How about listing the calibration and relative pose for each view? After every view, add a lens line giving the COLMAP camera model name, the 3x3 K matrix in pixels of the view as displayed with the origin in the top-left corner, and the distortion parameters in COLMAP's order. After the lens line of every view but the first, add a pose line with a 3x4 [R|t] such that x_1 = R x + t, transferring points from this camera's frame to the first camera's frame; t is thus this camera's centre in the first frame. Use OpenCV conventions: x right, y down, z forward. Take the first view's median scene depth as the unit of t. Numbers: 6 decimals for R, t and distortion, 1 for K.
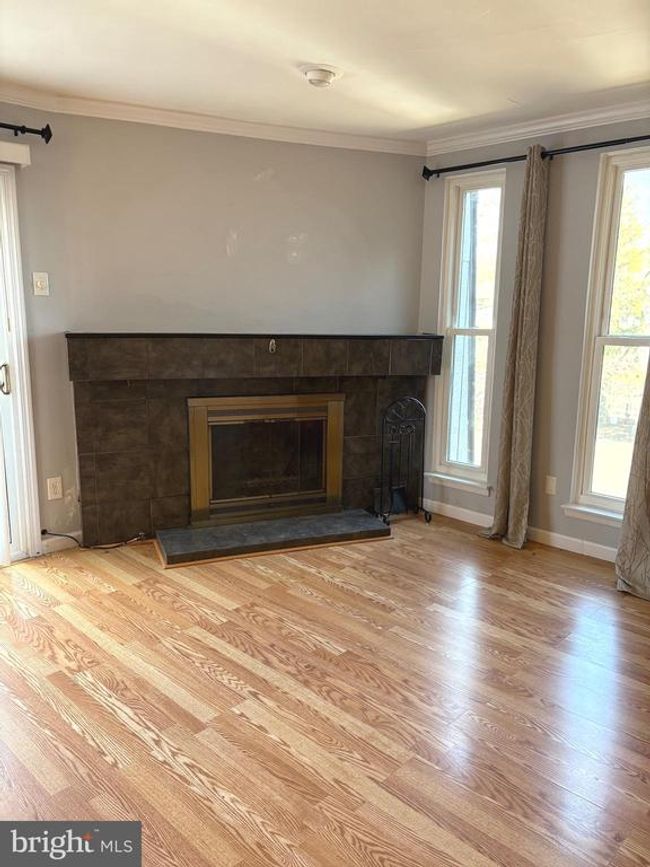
lens RADIAL K [[654.4, 0, 329.6], [0, 654.4, 438.0], [0, 0, 1]] dist [0.040922, -0.038971]
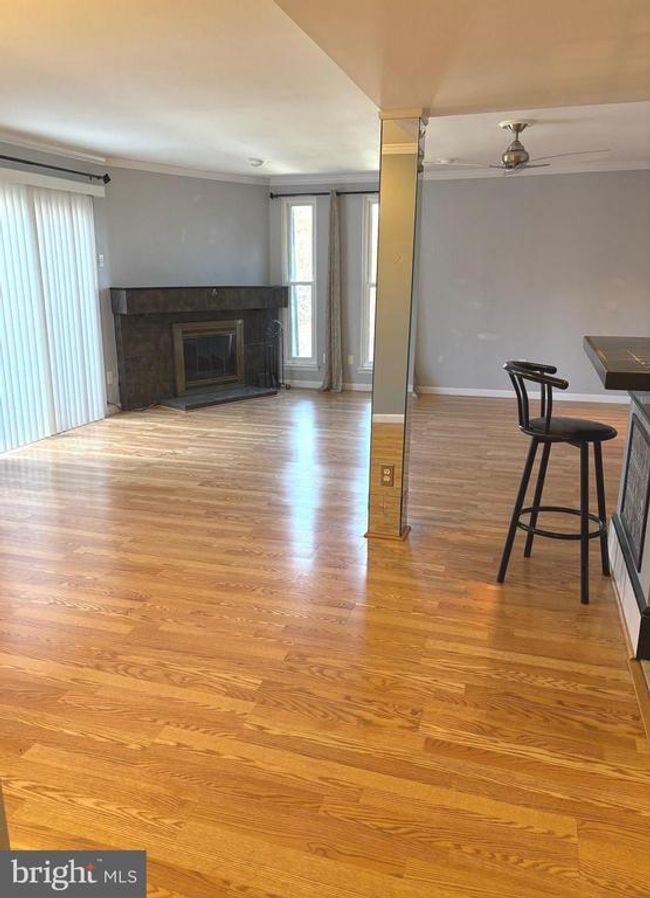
lens RADIAL K [[675.5, 0, 307.2], [0, 675.5, 448.3], [0, 0, 1]] dist [0.035856, -0.009784]
pose [[0.903212, -0.126606, 0.410096, -0.726636], [0.101442, 0.991402, 0.082649, 0.170780], [-0.417034, -0.033049, 0.908290, -0.903740]]
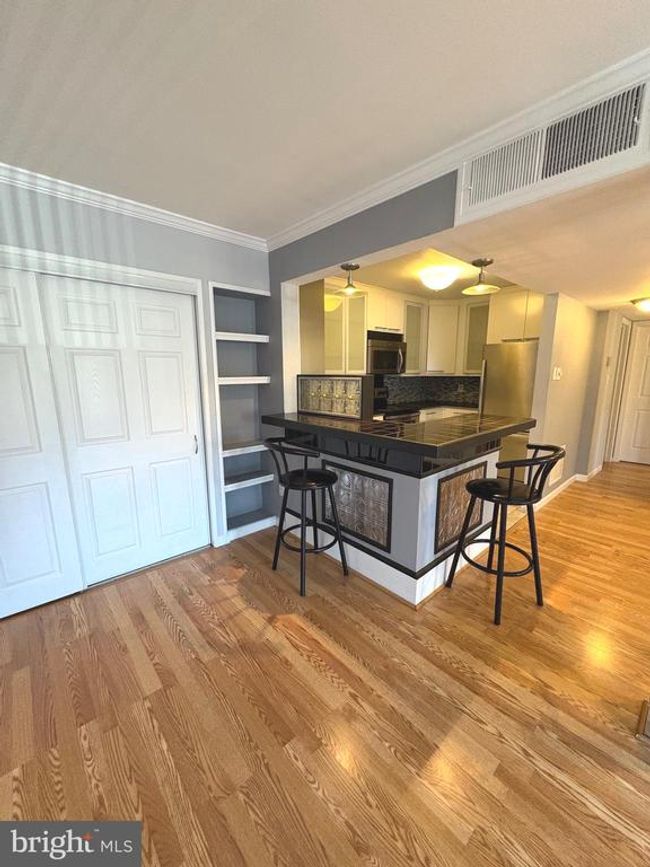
lens RADIAL K [[343.1, 0, 324.7], [0, 343.1, 434.2], [0, 0, 1]] dist [0.000033, 0.000205]
pose [[-0.996836, -0.031748, 0.072873, 0.141896], [-0.002230, 0.927582, 0.373612, -0.046704], [-0.079457, 0.372267, -0.924718, 0.211567]]
